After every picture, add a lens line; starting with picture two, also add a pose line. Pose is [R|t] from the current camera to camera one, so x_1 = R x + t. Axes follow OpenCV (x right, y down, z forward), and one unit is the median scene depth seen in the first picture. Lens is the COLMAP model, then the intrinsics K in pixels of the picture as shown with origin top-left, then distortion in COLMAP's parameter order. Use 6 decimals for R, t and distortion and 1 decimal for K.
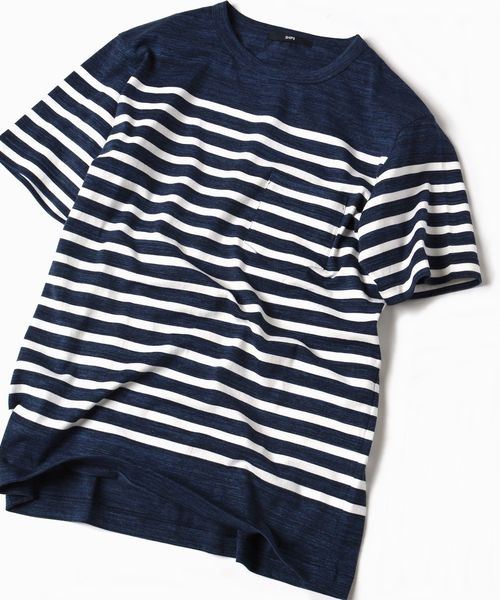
lens RADIAL K [[1075.6, 0, 250.0], [0, 1075.6, 300.0], [0, 0, 1]] dist [-0.058591, 0.022723]
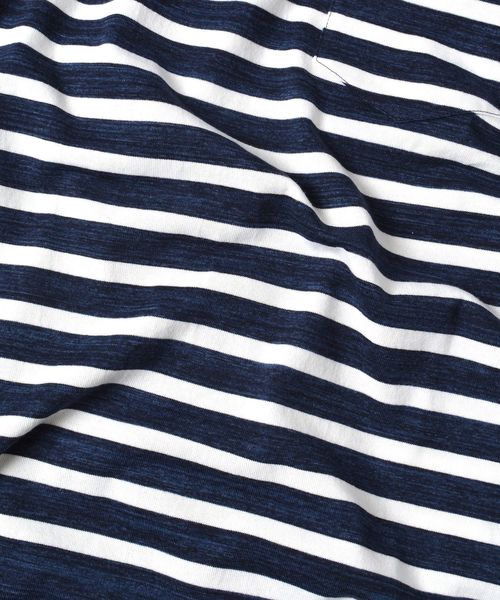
lens RADIAL K [[1075.6, 0, 250.0], [0, 1075.6, 300.0], [0, 0, 1]] dist [-0.058591, 0.022723]
pose [[0.998939, -0.045471, 0.007323, -0.040043], [0.044318, 0.992275, 0.115867, -0.010067], [-0.012535, -0.115420, 0.993238, 0.585464]]
